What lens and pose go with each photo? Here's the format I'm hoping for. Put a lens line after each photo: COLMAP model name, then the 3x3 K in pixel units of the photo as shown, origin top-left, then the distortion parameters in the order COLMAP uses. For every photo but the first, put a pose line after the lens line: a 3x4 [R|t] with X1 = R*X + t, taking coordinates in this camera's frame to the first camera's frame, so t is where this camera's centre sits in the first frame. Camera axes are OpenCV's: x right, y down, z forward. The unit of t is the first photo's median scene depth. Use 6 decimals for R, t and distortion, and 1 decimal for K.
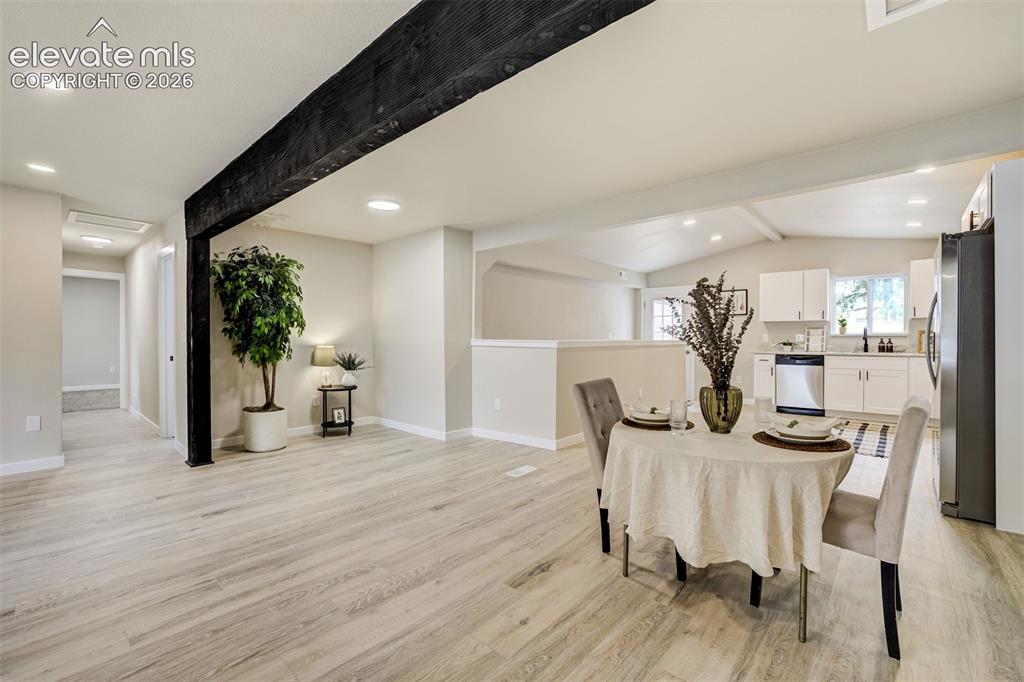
lens RADIAL K [[435.9, 0, 507.5], [0, 435.9, 341.7], [0, 0, 1]] dist [-0.025464, 0.002844]
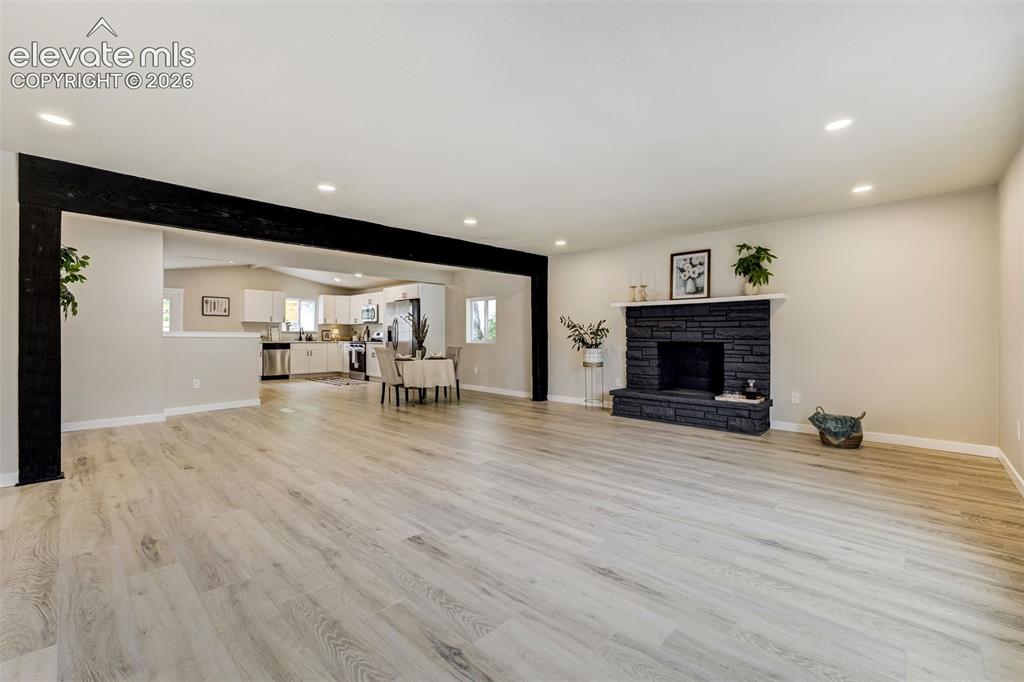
lens RADIAL K [[435.9, 0, 520.5], [0, 435.9, 338.8], [0, 0, 1]] dist [-0.025464, 0.002844]
pose [[-0.000449, -0.002357, 0.999997, -0.974279], [0.003279, 0.999992, 0.002359, 0.012540], [-0.999995, 0.003280, -0.000441, 0.066445]]
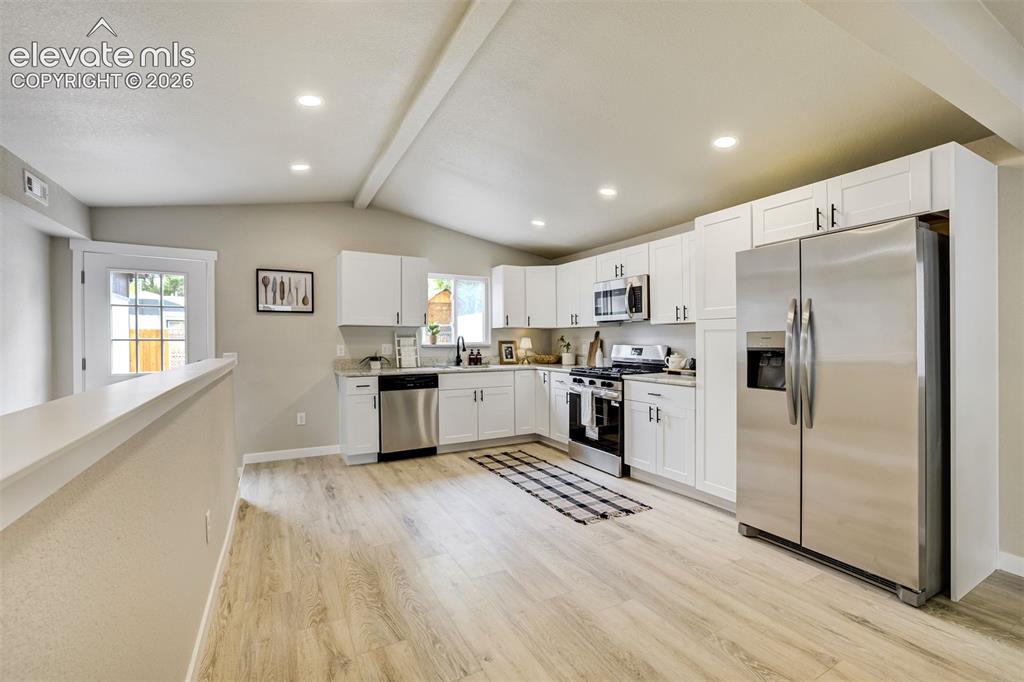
lens RADIAL K [[435.9, 0, 511.5], [0, 435.9, 341.0], [0, 0, 1]] dist [-0.025464, 0.002844]
pose [[0.310391, -0.005607, 0.950592, 0.056689], [0.010303, 0.999944, 0.002534, -0.024629], [-0.950553, 0.009007, 0.310432, 0.619681]]
